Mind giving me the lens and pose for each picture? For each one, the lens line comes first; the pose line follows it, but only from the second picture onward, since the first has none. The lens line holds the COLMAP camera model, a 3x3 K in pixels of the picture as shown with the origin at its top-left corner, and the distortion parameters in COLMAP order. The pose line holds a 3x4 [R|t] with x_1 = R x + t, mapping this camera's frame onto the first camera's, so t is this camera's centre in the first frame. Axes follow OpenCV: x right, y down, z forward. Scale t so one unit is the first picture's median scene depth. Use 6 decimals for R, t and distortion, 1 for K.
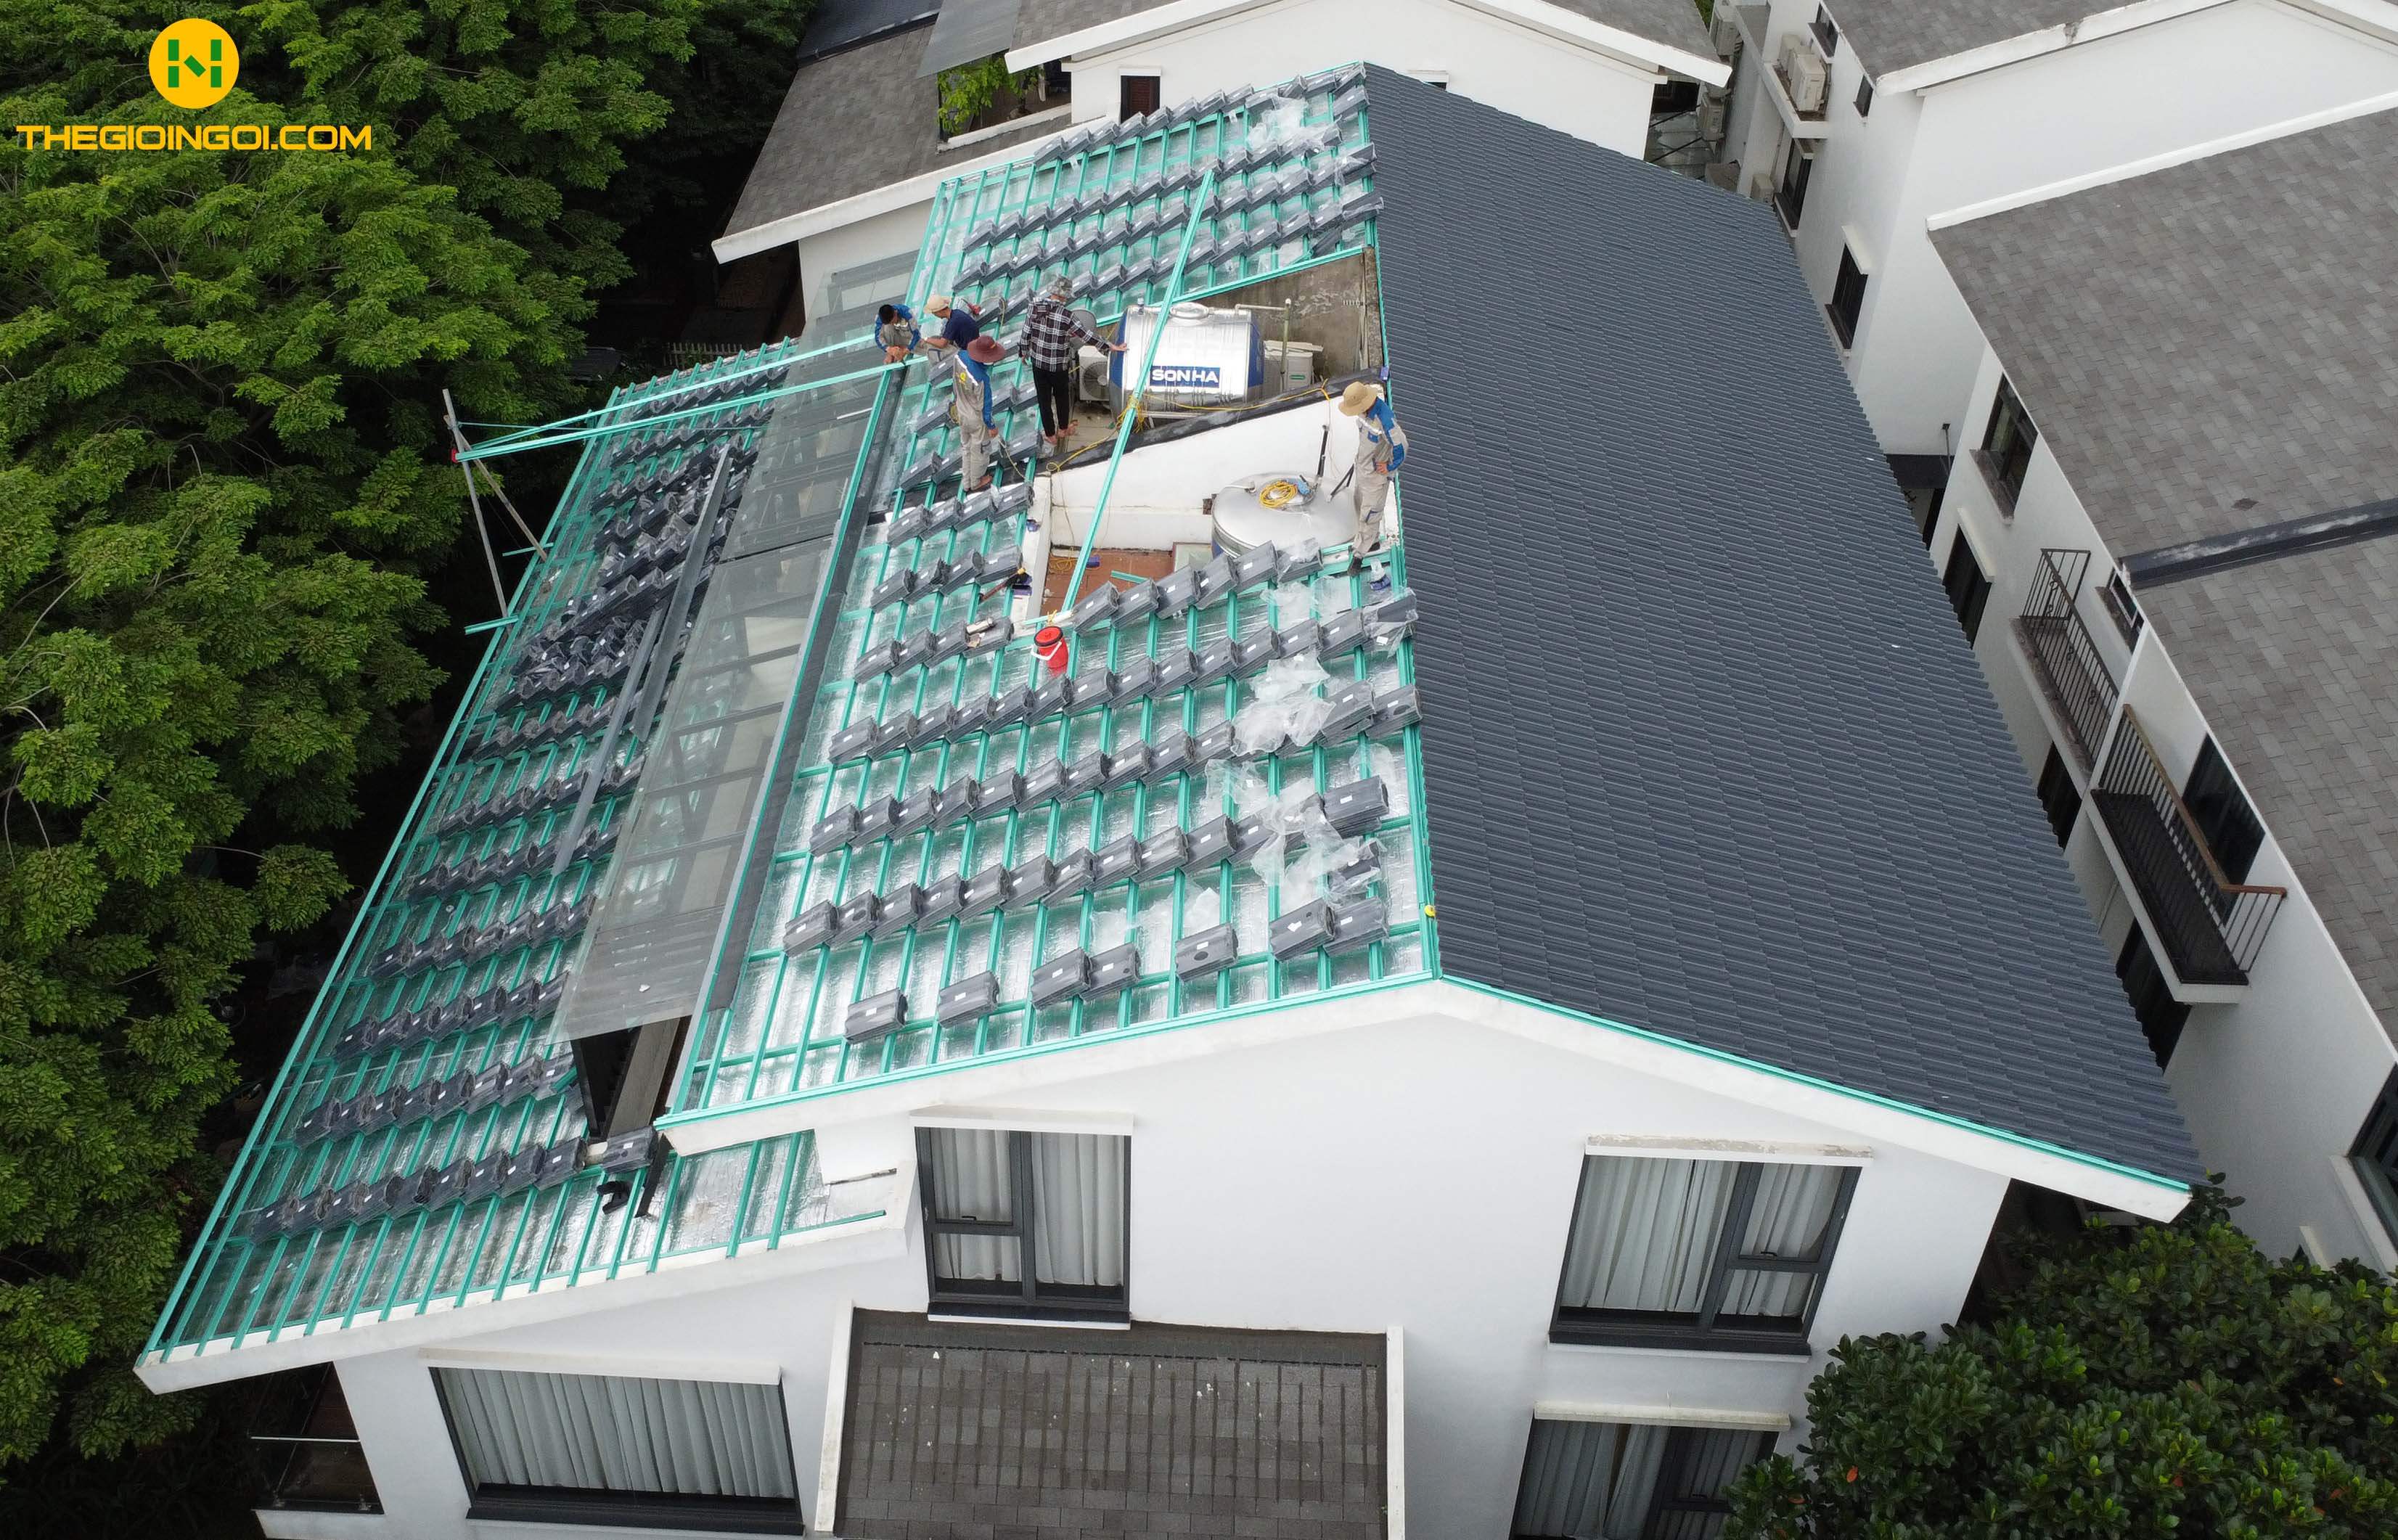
lens RADIAL K [[2172.3, 0, 1086.2], [0, 2172.3, 727.7], [0, 0, 1]] dist [0.003952, -0.002785]
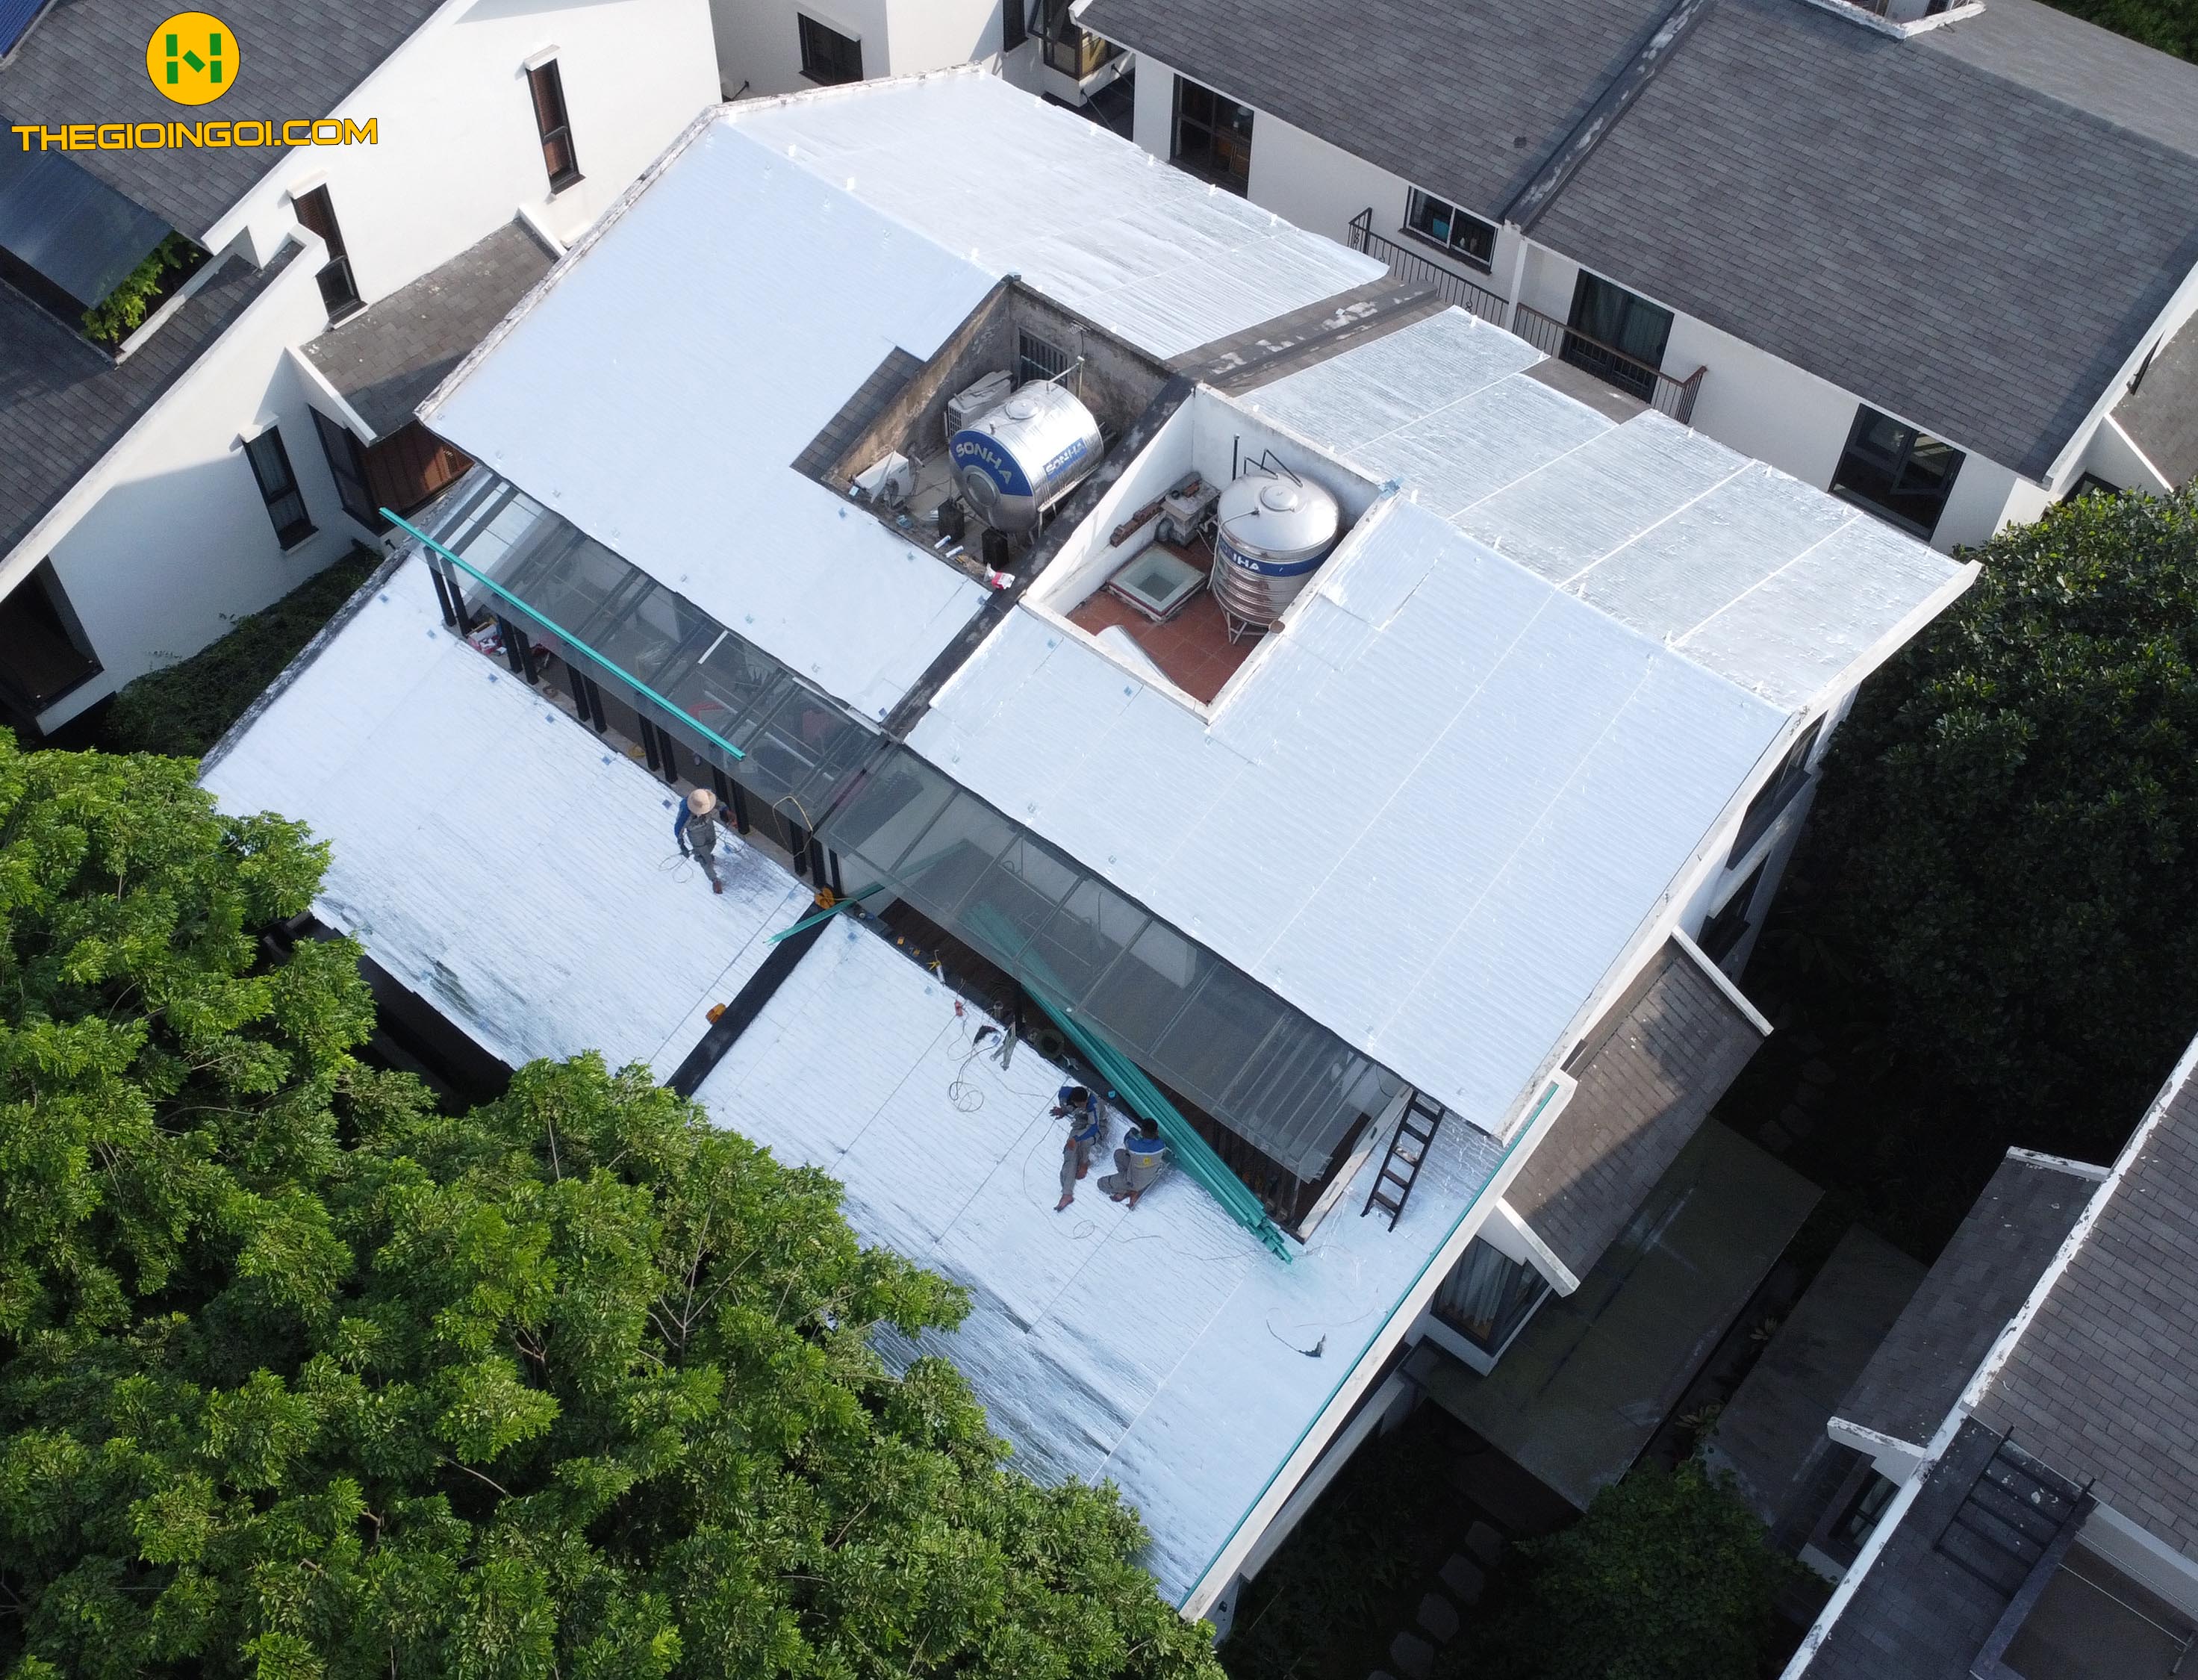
lens RADIAL K [[2282.2, 0, 1139.2], [0, 2282.2, 834.4], [0, 0, 1]] dist [0.002505, -0.019823]
pose [[0.579390, -0.617980, 0.531421, -0.872745], [0.468211, 0.786051, 0.403611, -0.587357], [-0.667148, 0.014969, 0.744775, 0.062418]]
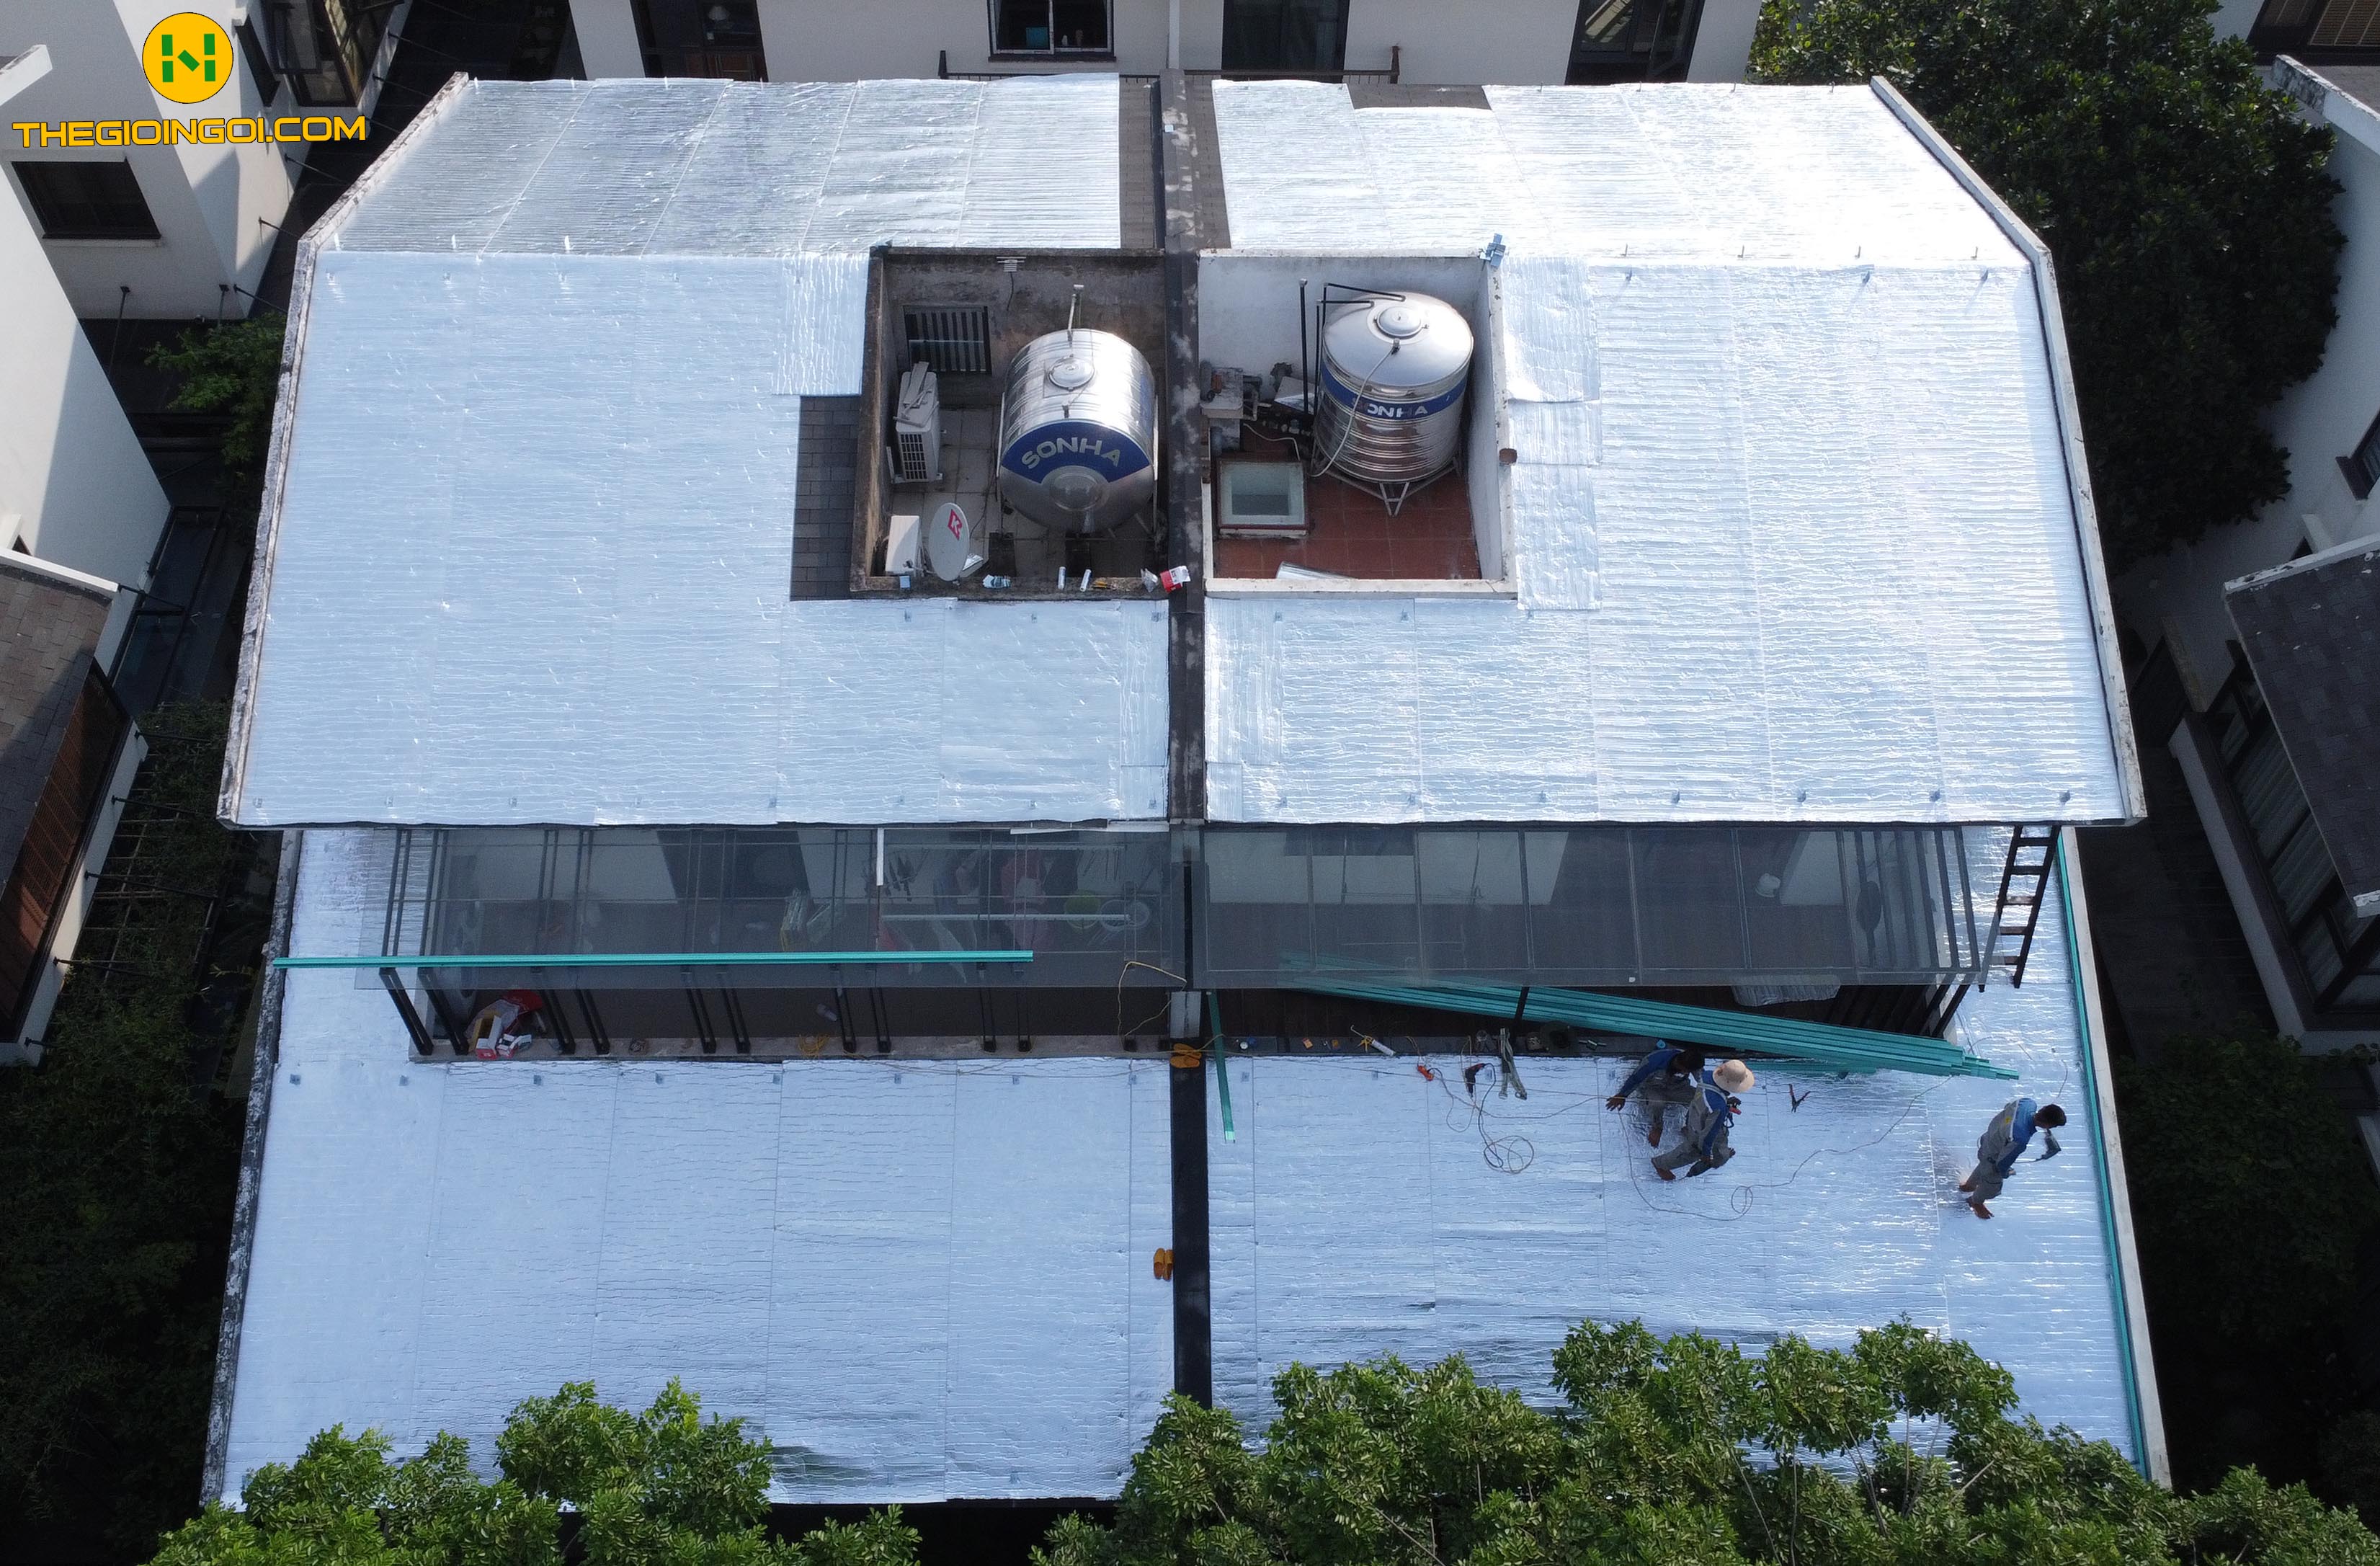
lens RADIAL K [[2216.1, 0, 1190.0], [0, 2216.1, 783.0], [0, 0, 1]] dist [-0.002668, -0.002768]
pose [[-0.081327, -0.785150, 0.613942, -0.794996], [0.592686, 0.457141, 0.663133, -0.846473], [-0.801317, 0.417805, 0.428170, 0.792594]]
